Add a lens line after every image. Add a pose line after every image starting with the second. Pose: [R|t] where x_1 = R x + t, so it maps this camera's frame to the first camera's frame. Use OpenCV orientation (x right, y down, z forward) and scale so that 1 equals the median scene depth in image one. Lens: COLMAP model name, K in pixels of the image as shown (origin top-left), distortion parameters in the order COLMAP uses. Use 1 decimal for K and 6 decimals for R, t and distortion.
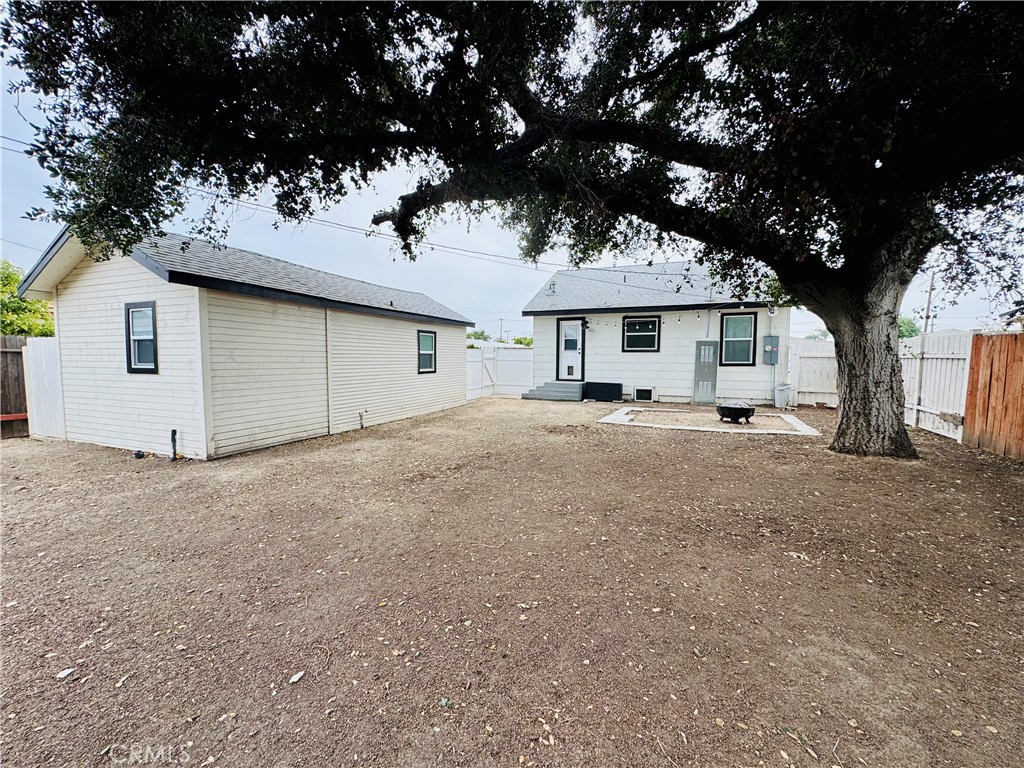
lens RADIAL K [[407.0, 0, 512.5], [0, 407.0, 382.9], [0, 0, 1]] dist [-0.004354, -0.000045]
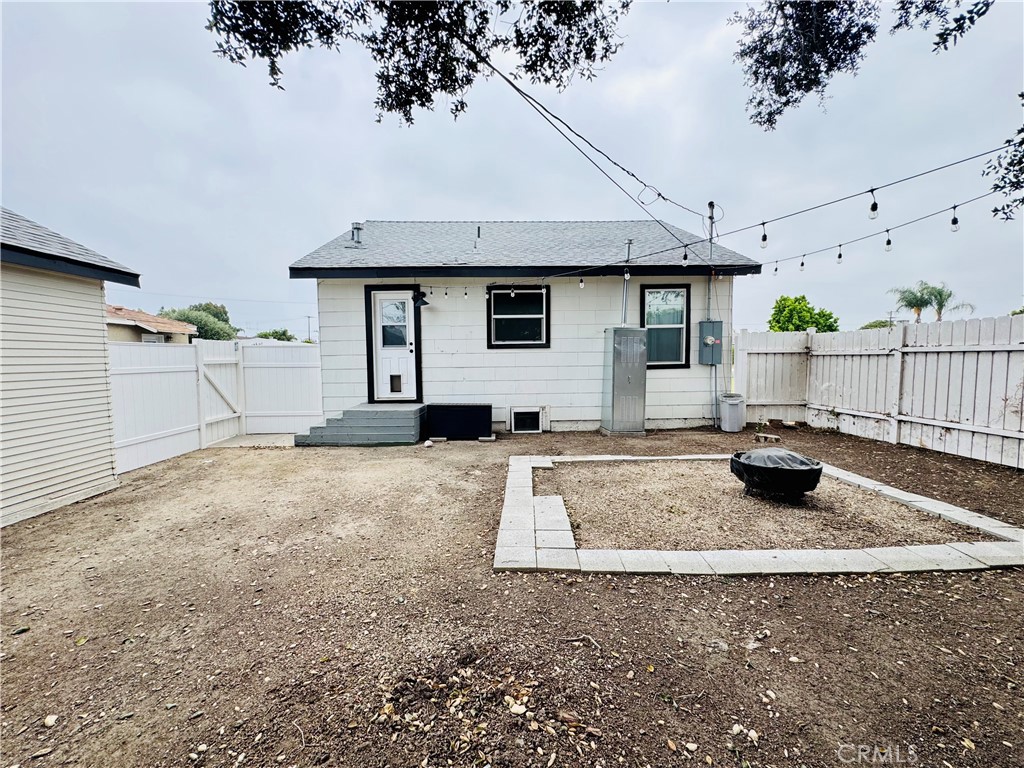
lens RADIAL K [[407.0, 0, 508.7], [0, 407.0, 385.0], [0, 0, 1]] dist [-0.004354, -0.000045]
pose [[0.915853, -0.040489, 0.399467, 0.068491], [0.040463, 0.999145, 0.008501, -0.028943], [-0.399470, 0.008378, 0.916708, 0.476365]]
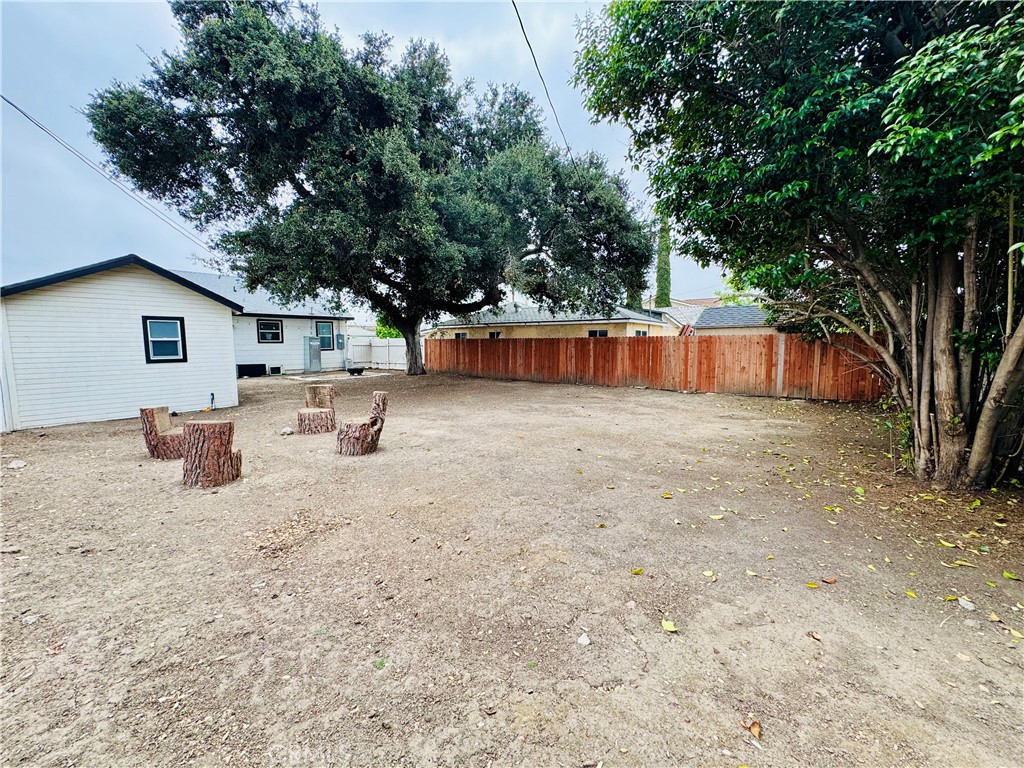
lens RADIAL K [[407.0, 0, 516.7], [0, 407.0, 382.8], [0, 0, 1]] dist [-0.004354, -0.000045]
pose [[0.274482, -0.099511, 0.956429, -0.918301], [0.064973, 0.994277, 0.084802, 0.003920], [-0.959395, 0.038865, 0.279377, -0.318329]]
